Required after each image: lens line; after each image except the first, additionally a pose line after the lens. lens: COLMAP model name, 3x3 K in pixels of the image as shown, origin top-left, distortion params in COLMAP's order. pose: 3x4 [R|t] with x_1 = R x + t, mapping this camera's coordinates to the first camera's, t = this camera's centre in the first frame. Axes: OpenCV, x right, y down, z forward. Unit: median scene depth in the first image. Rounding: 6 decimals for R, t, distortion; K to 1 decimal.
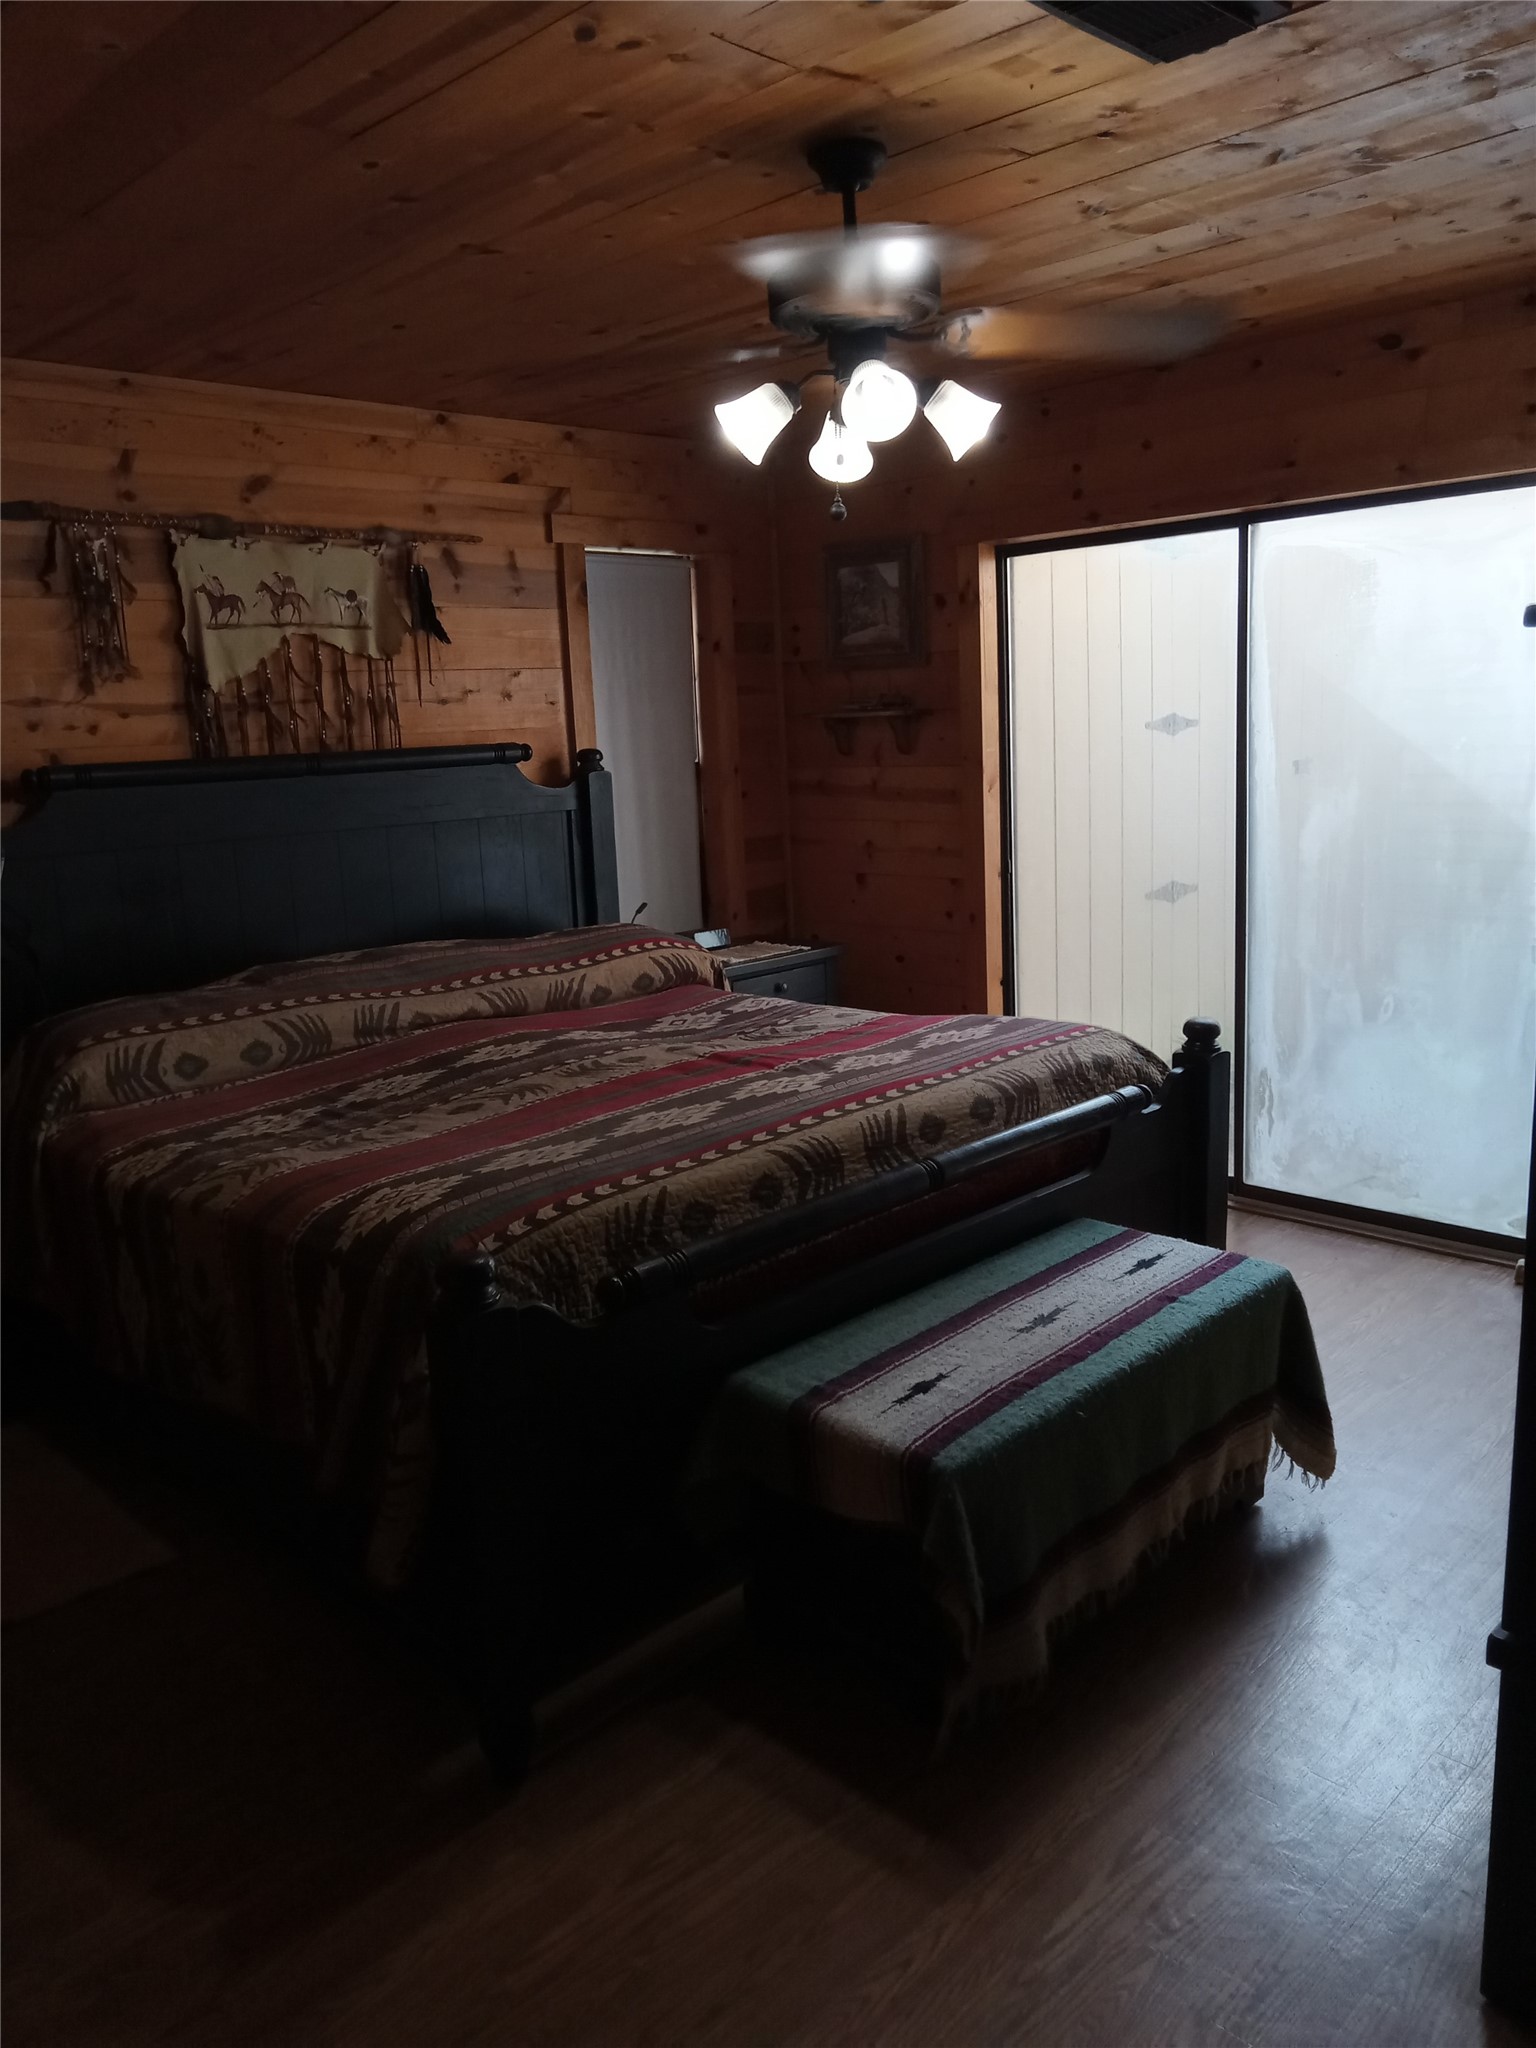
lens RADIAL K [[1540.6, 0, 795.8], [0, 1540.6, 1003.8], [0, 0, 1]] dist [0.000364, -0.005241]
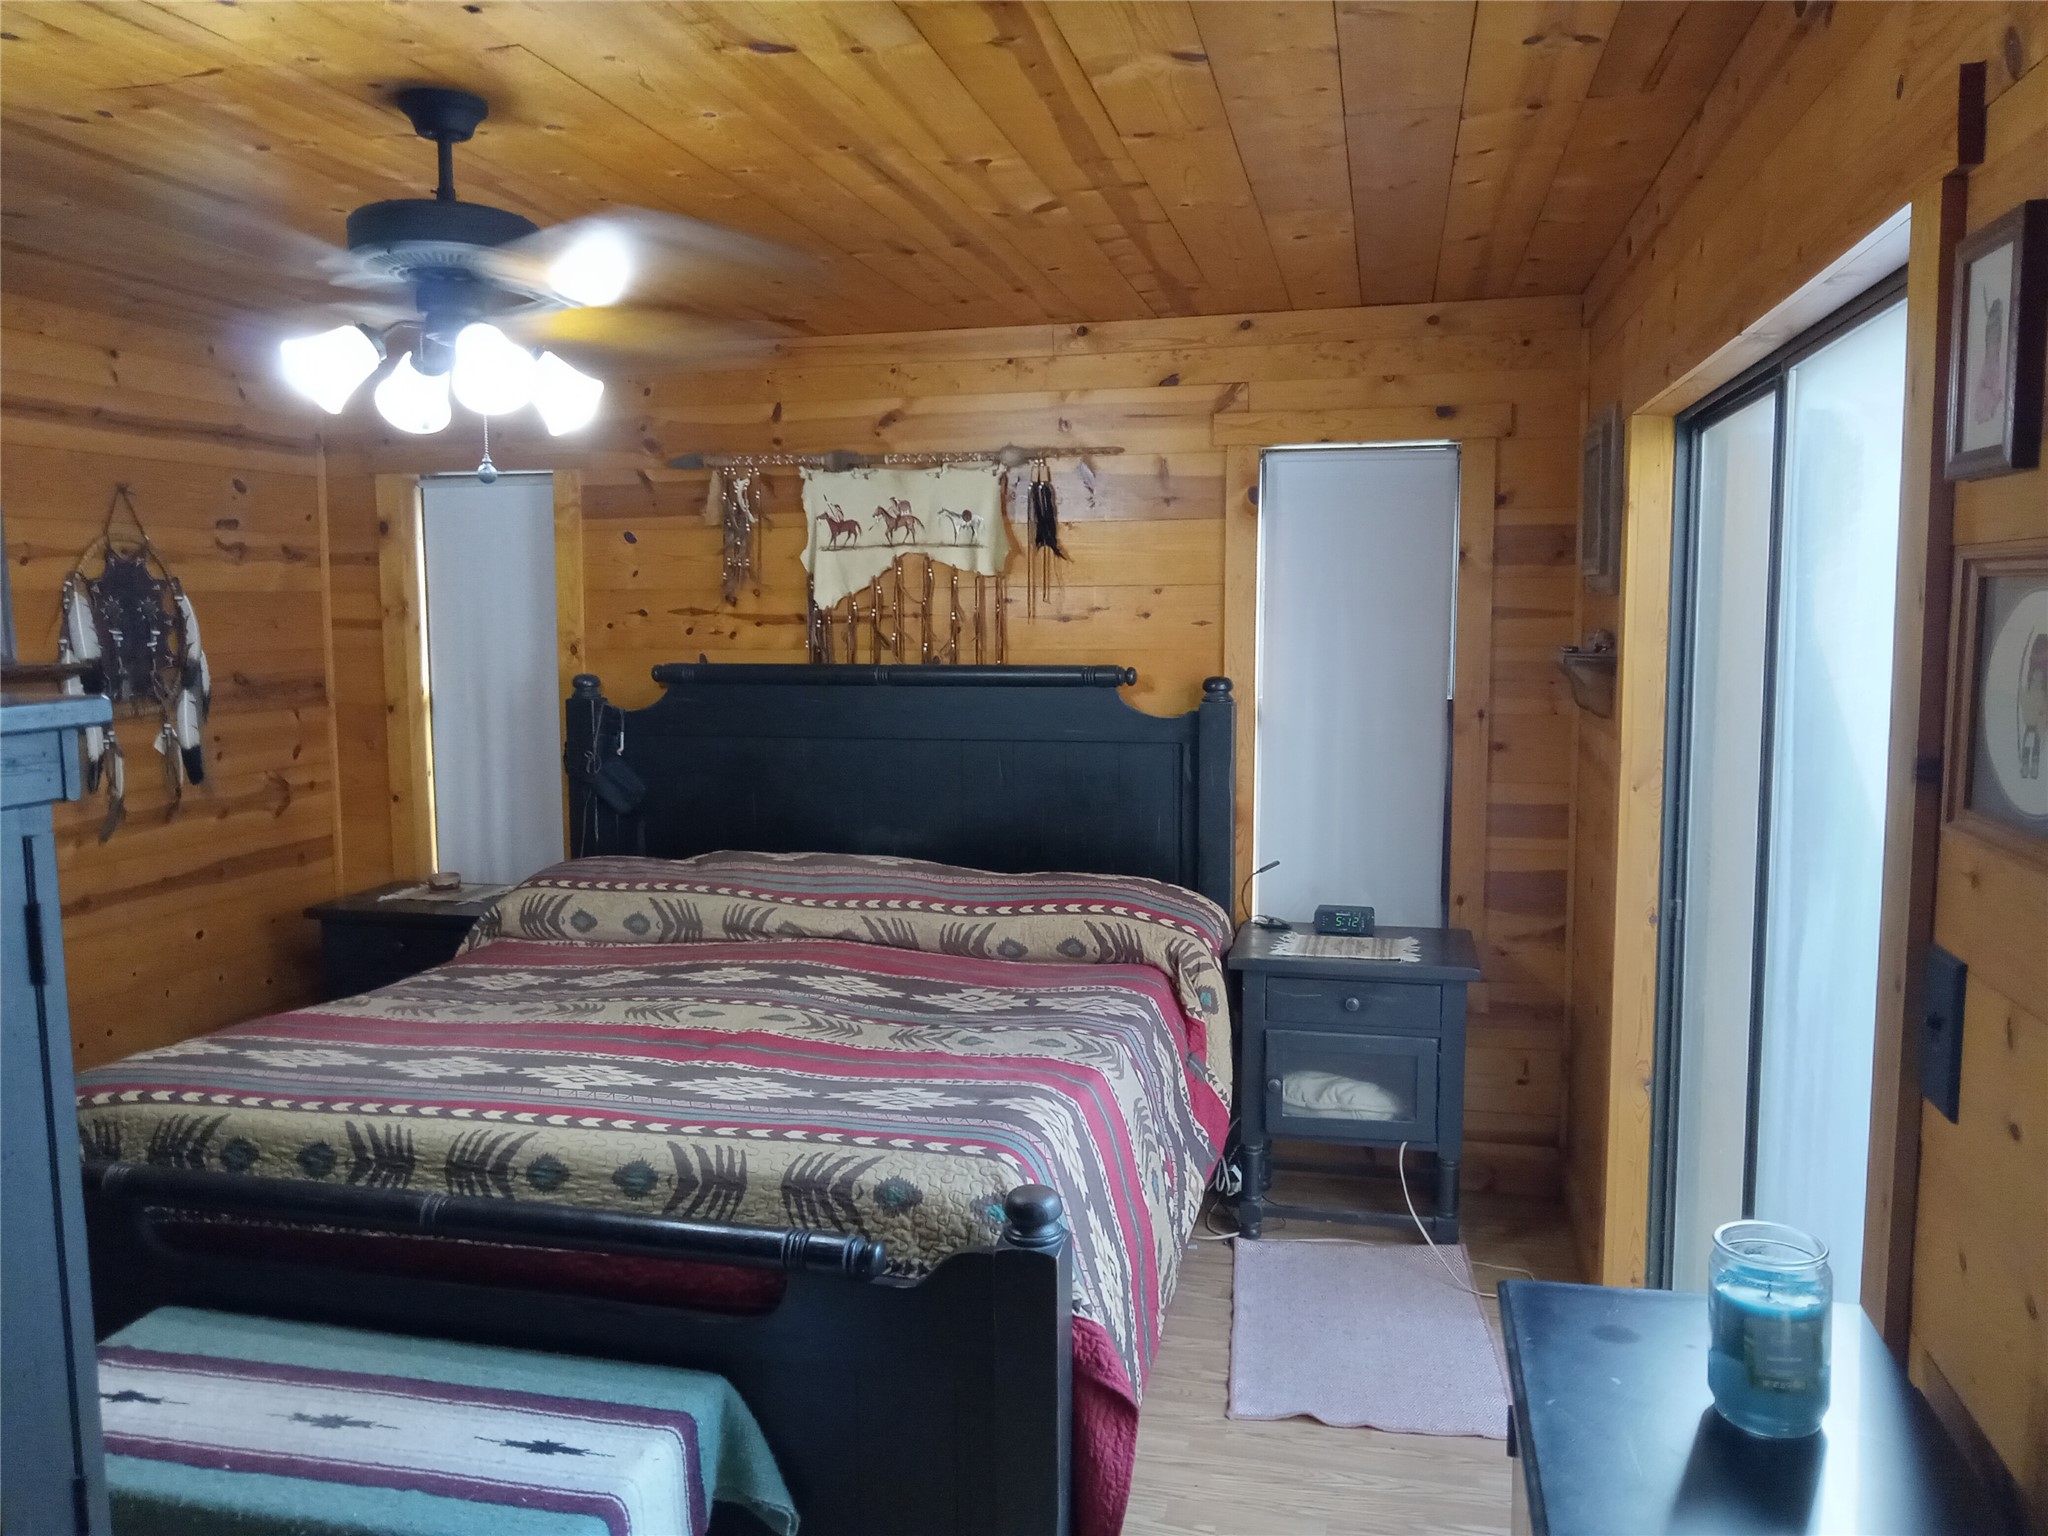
lens RADIAL K [[1540.6, 0, 1017.0], [0, 1540.6, 761.7], [0, 0, 1]] dist [0.000364, -0.005241]
pose [[0.508614, 0.127359, -0.851523, 0.655810], [-0.171441, 0.984175, 0.044798, -0.161583], [0.843753, 0.123201, 0.522400, 0.532631]]
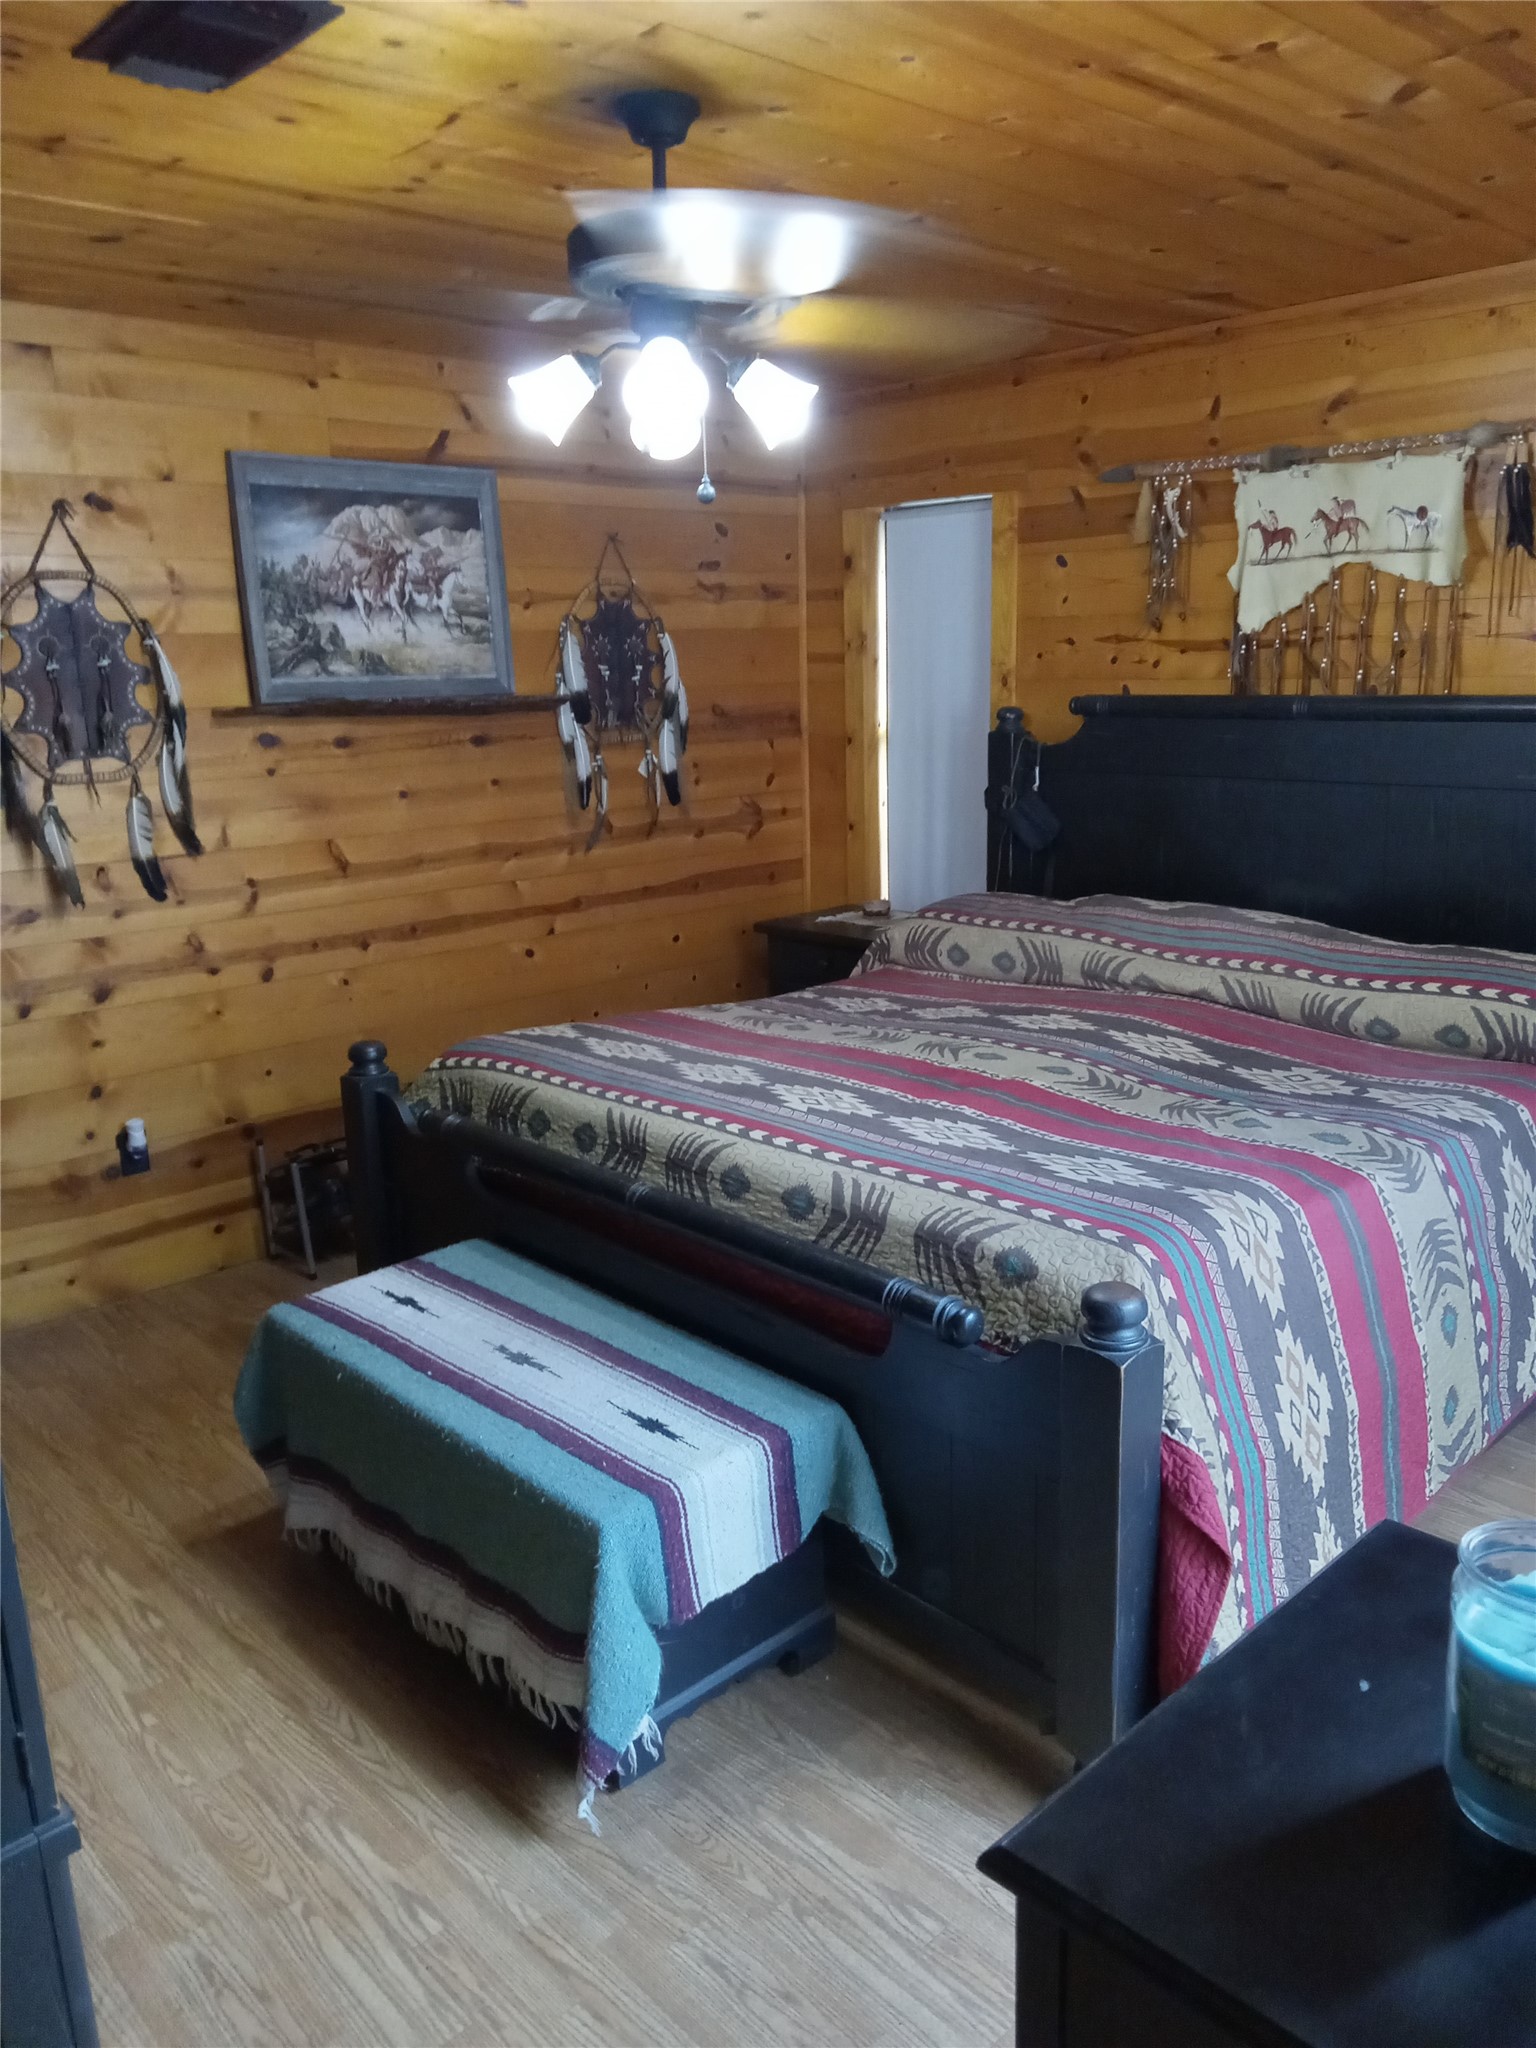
lens RADIAL K [[1540.6, 0, 779.4], [0, 1540.6, 1017.3], [0, 0, 1]] dist [0.000364, -0.005241]
pose [[-0.042622, 0.268635, -0.962299, 0.658790], [-0.154446, 0.949824, 0.271993, -0.183823], [0.987081, 0.160216, 0.001007, 0.720880]]
